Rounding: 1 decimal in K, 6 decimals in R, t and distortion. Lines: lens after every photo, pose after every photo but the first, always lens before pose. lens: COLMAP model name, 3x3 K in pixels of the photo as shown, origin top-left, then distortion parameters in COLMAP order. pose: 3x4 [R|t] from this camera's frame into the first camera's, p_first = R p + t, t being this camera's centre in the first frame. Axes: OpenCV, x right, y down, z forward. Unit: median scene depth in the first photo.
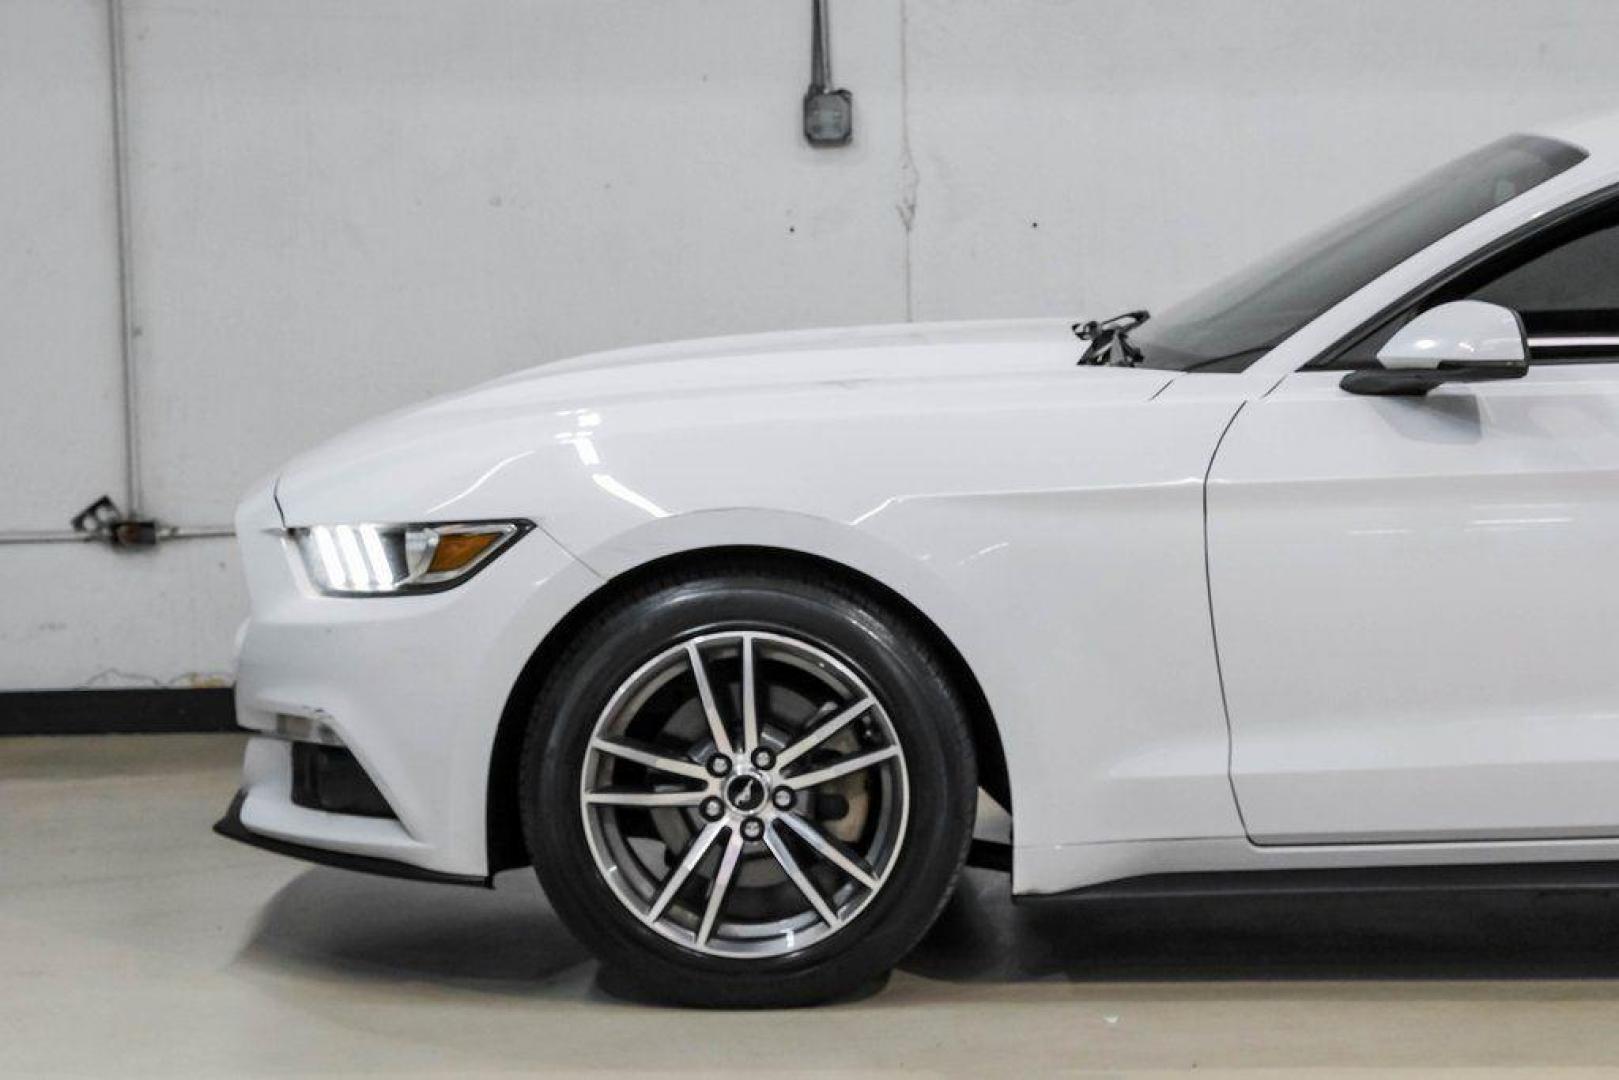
lens RADIAL K [[1364.7, 0, 809.5], [0, 1364.7, 540.0], [0, 0, 1]] dist [0.007377, 0.010272]
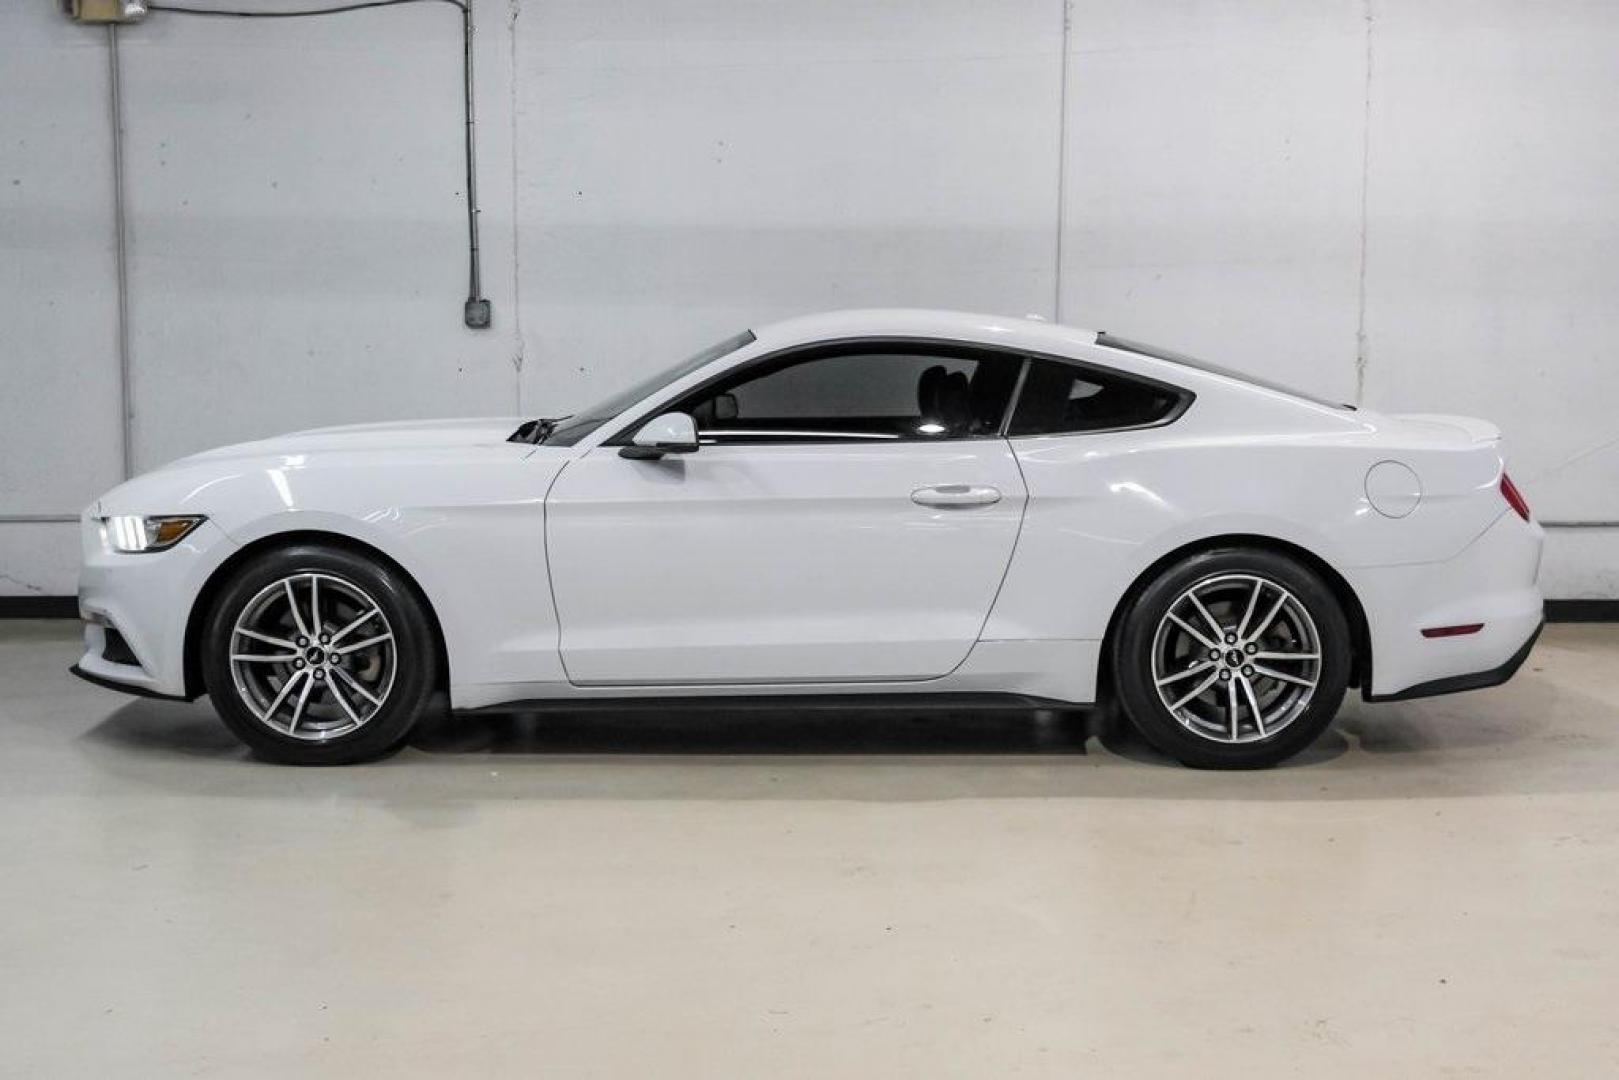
lens RADIAL K [[677.2, 0, 737.9], [0, 677.2, 516.2], [0, 0, 1]] dist [0.000419, 0.000007]
pose [[0.999850, 0.015617, 0.007536, 0.550376], [-0.015561, 0.999850, -0.007542, -0.017937], [-0.007653, 0.007424, 0.999943, 0.017973]]
